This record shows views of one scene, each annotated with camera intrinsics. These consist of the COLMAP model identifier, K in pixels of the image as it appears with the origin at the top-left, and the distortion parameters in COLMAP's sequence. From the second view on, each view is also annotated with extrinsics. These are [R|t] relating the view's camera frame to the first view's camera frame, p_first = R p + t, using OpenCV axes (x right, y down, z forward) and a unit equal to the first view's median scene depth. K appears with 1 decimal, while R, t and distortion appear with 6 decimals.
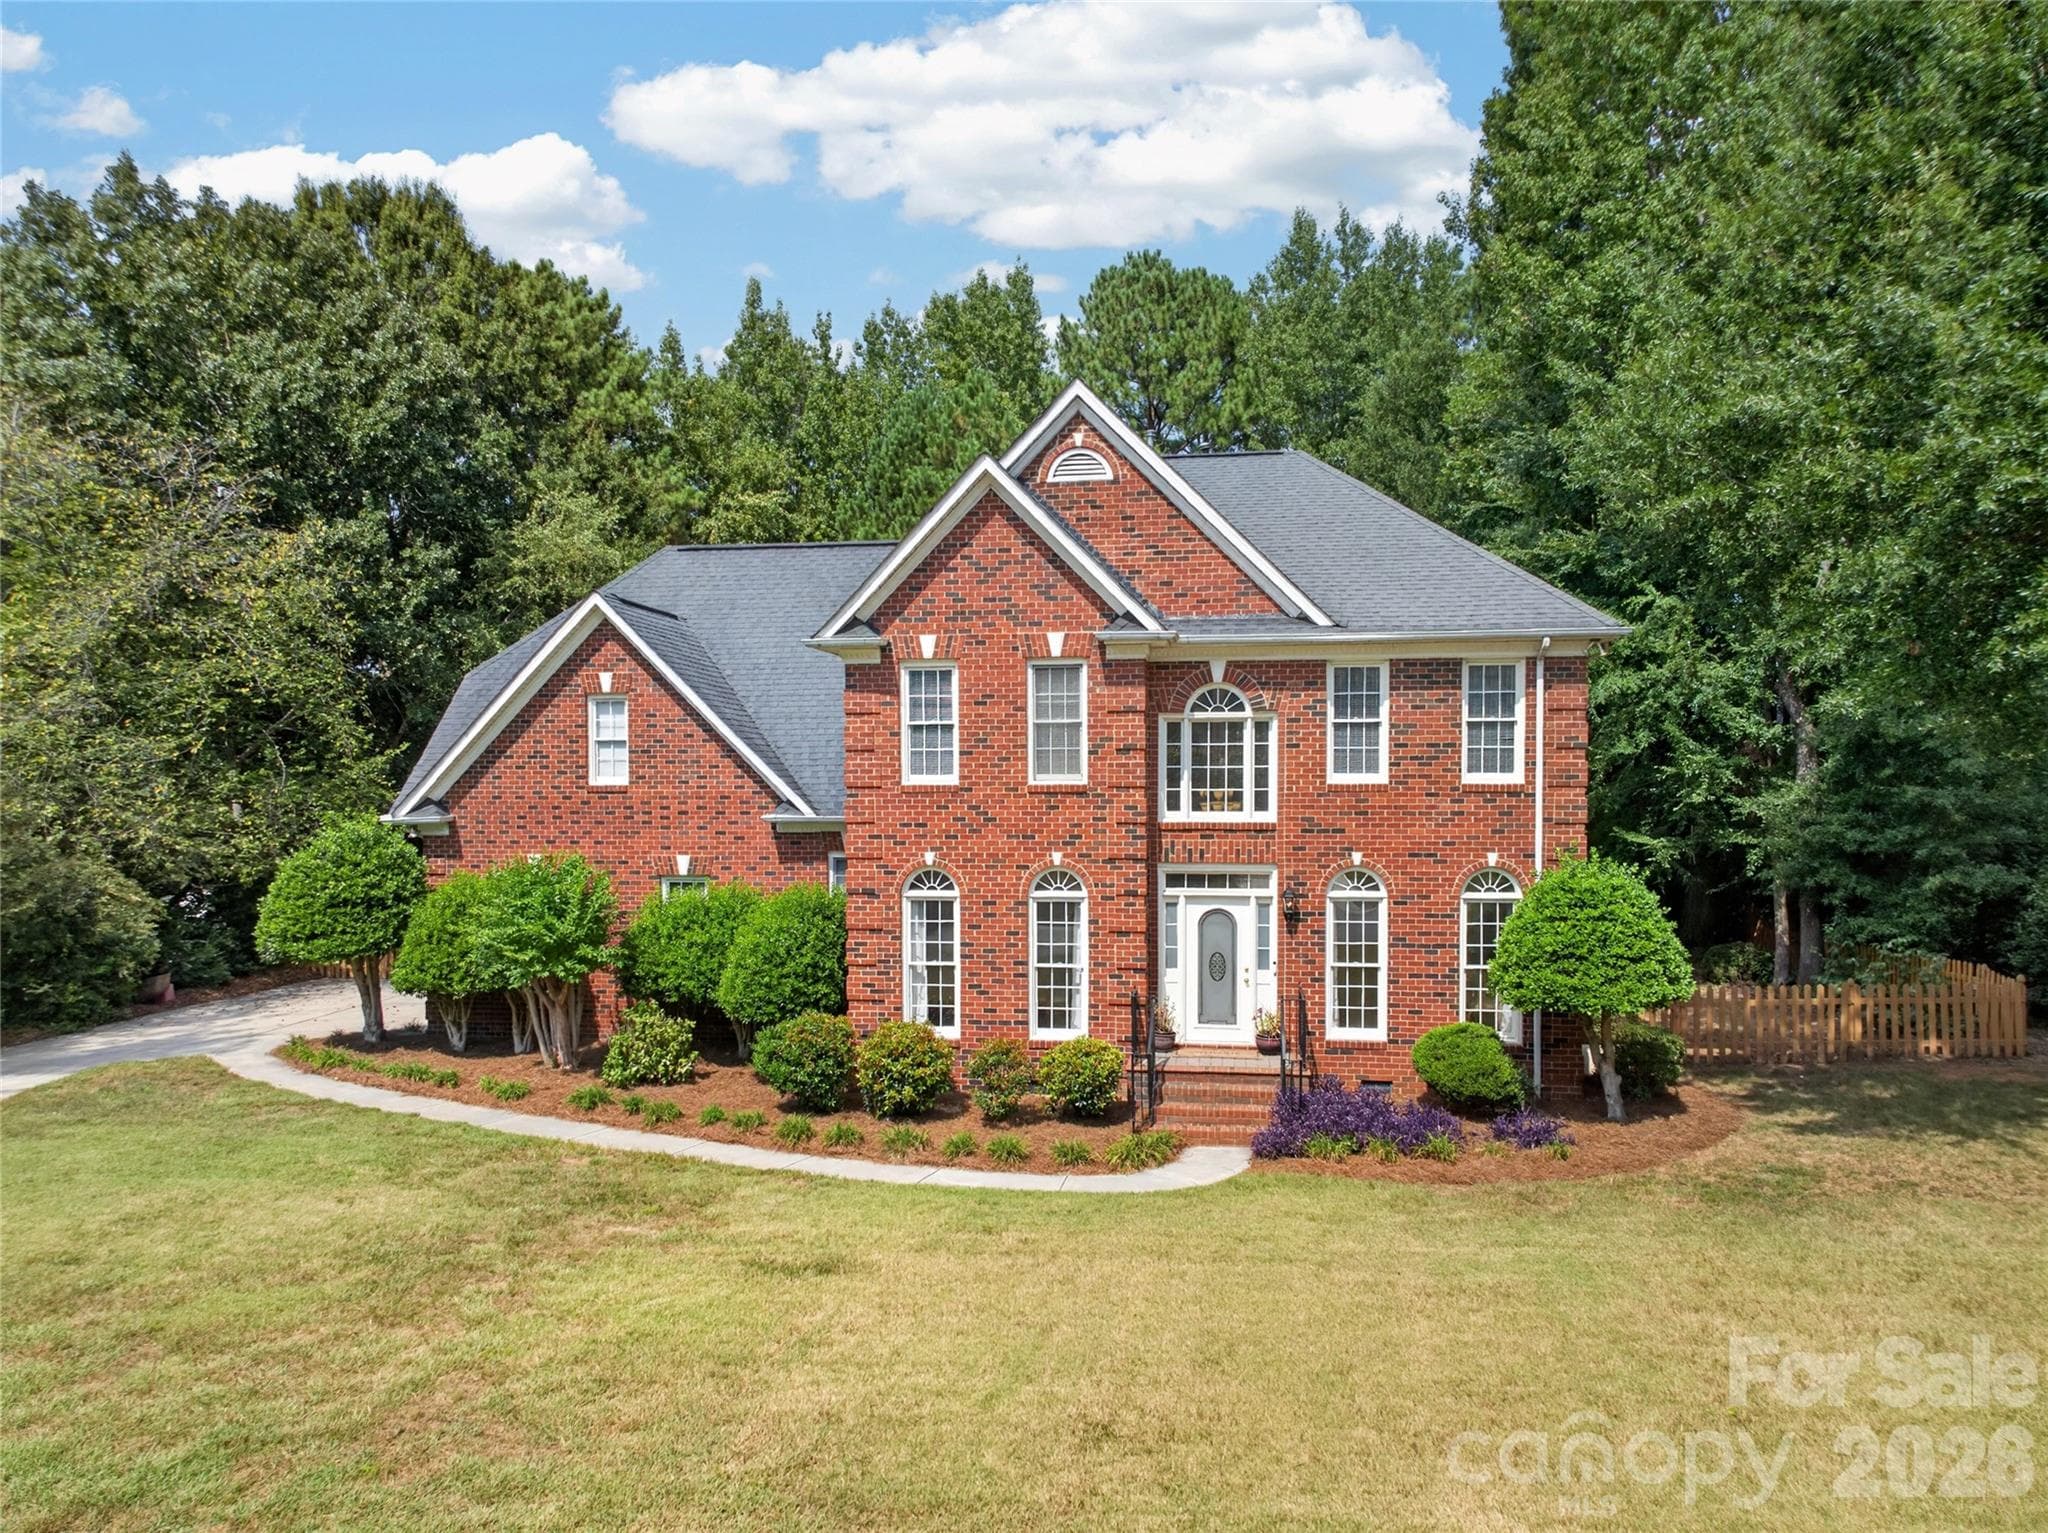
lens RADIAL K [[1455.8, 0, 1029.9], [0, 1455.8, 773.1], [0, 0, 1]] dist [0.001742, 0.006418]
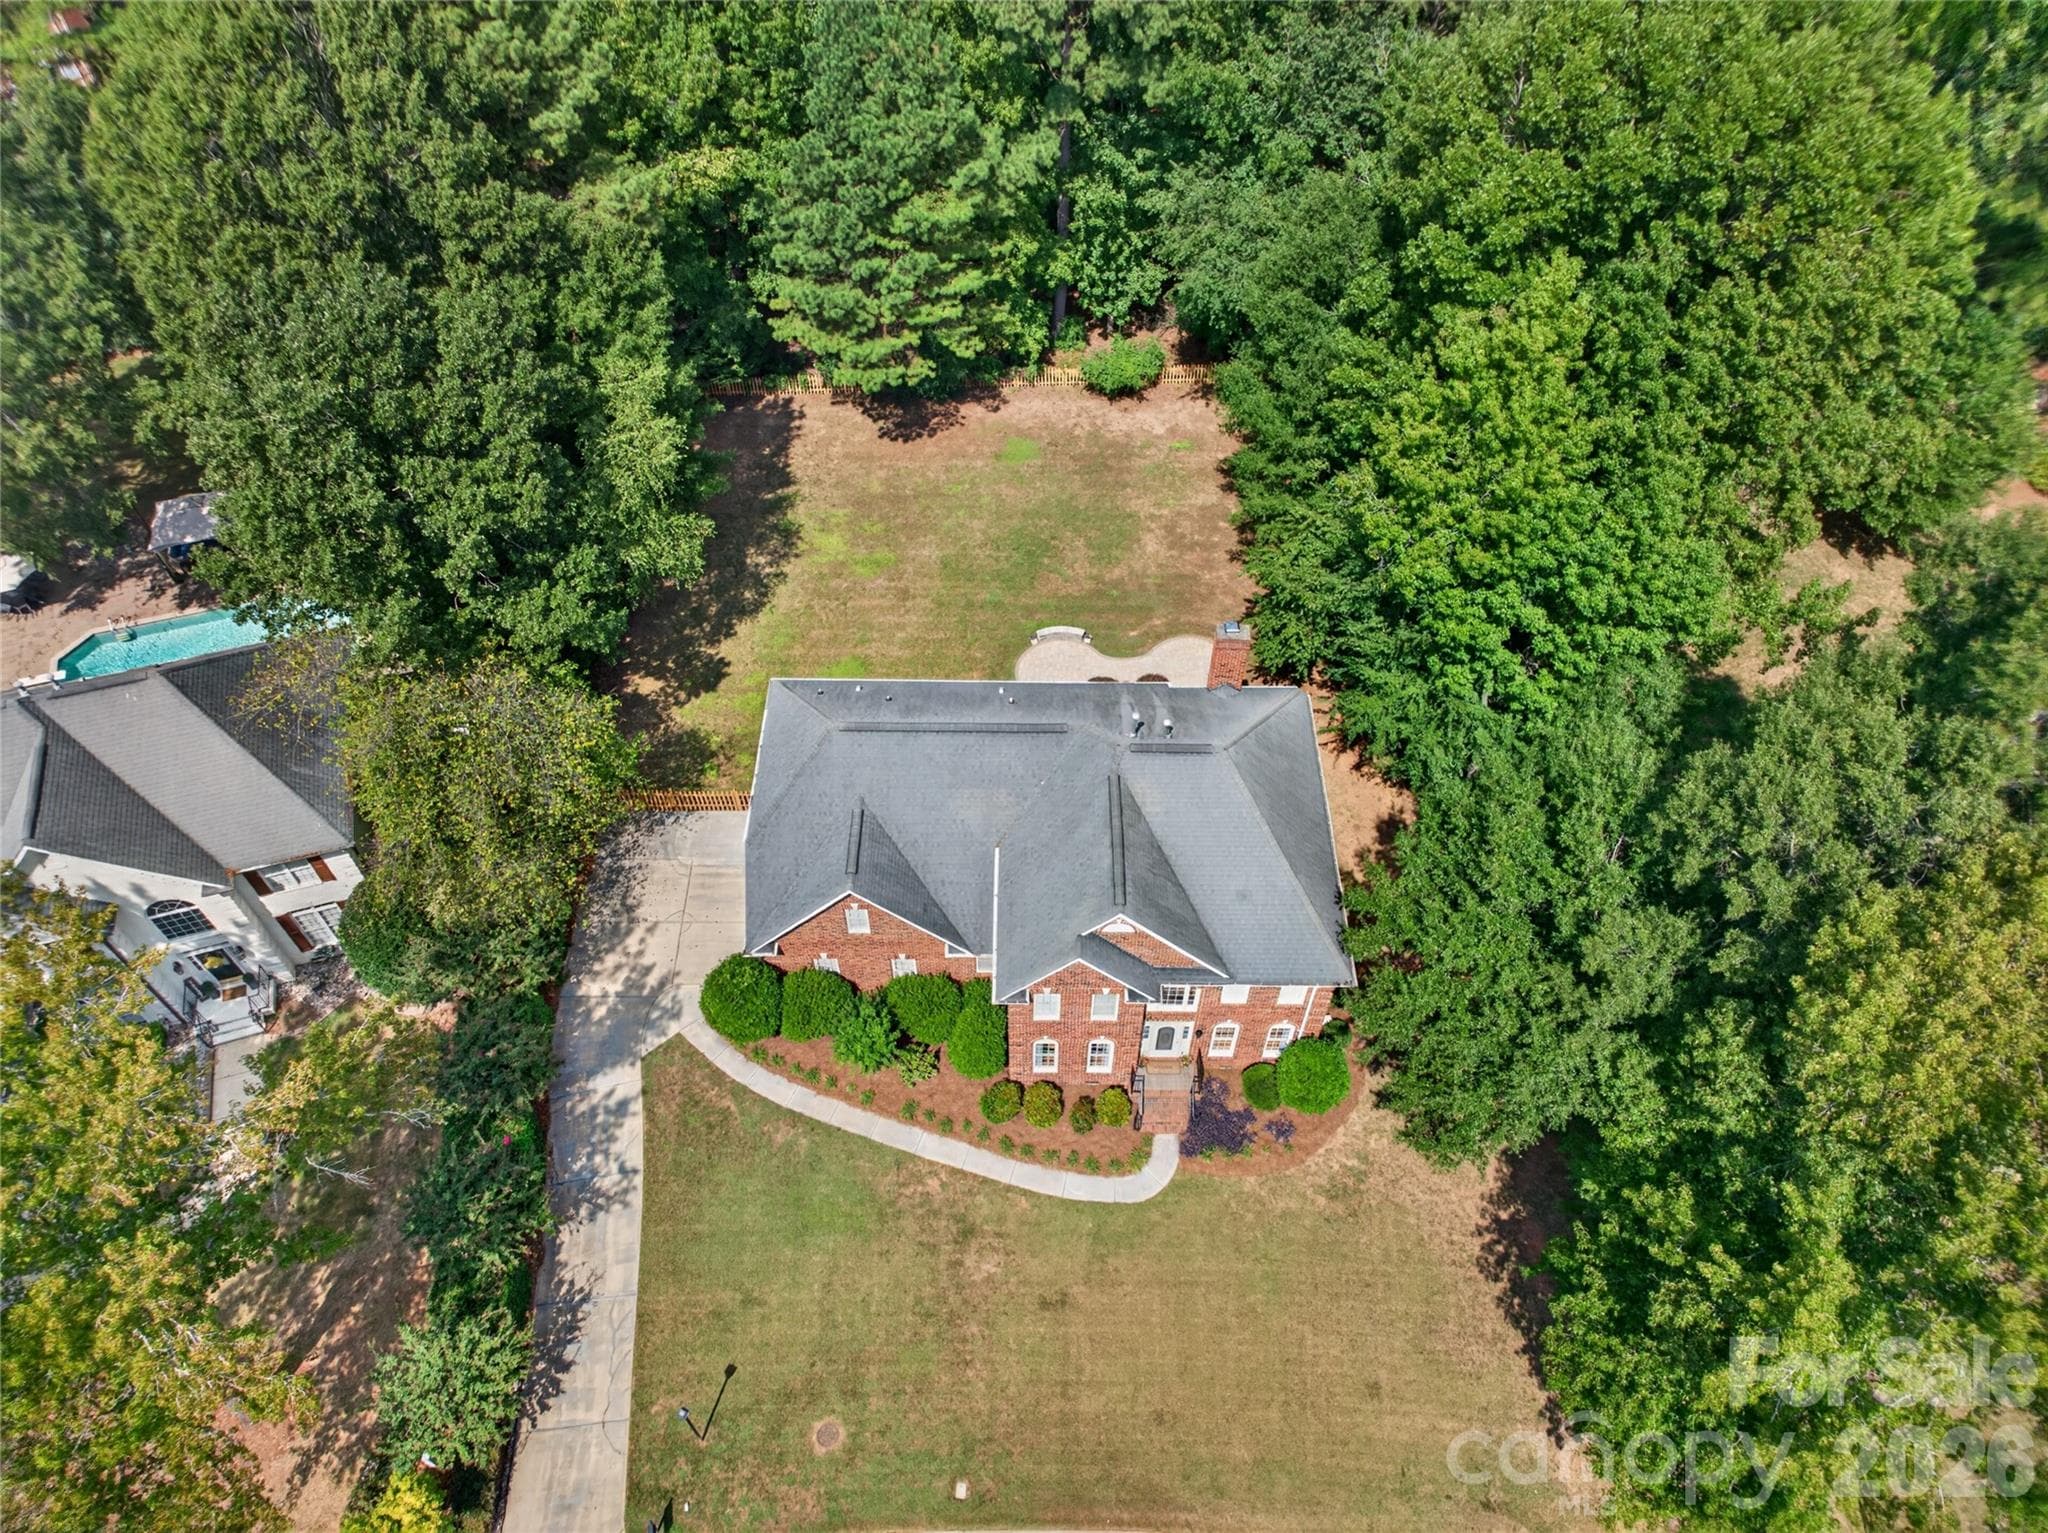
lens RADIAL K [[1455.8, 0, 1016.5], [0, 1455.8, 772.9], [0, 0, 1]] dist [0.001742, 0.006418]
pose [[0.992242, -0.092926, 0.082583, -0.264979], [-0.003568, 0.642725, 0.766089, -1.962172], [-0.124267, -0.760440, 0.637407, -0.138667]]
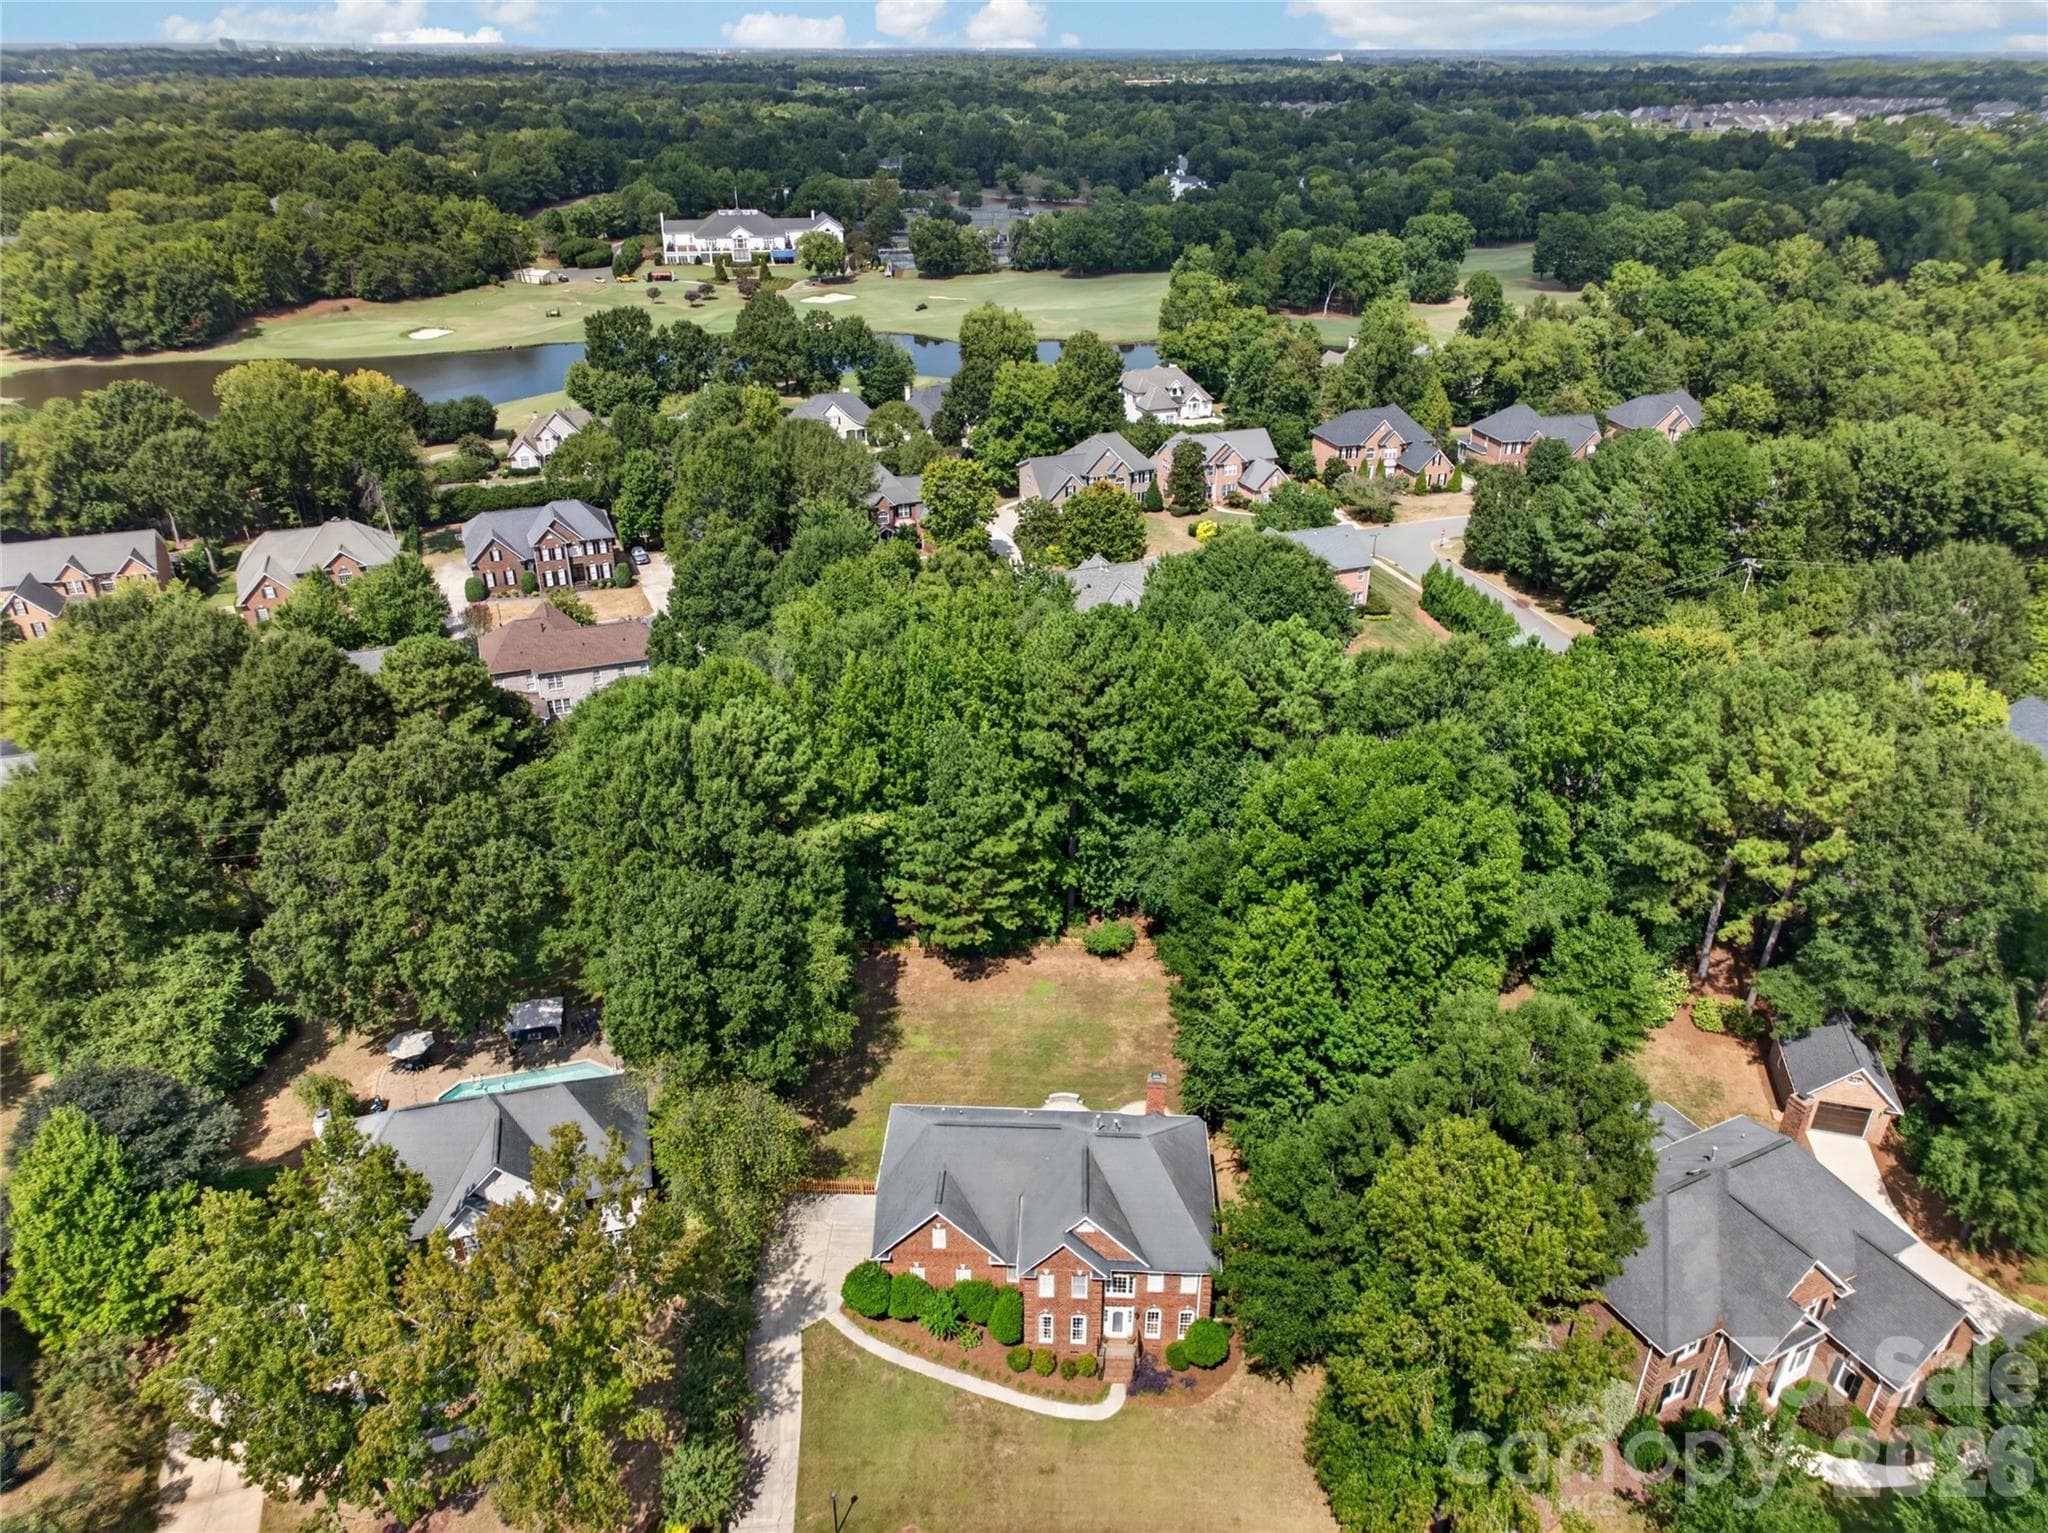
lens RADIAL K [[1455.8, 0, 1026.7], [0, 1455.8, 756.3], [0, 0, 1]] dist [0.001742, 0.006418]
pose [[0.995450, -0.032272, 0.089657, -0.422172], [-0.011297, 0.894295, 0.447335, -3.012987], [-0.094616, -0.446313, 0.889861, -1.803630]]
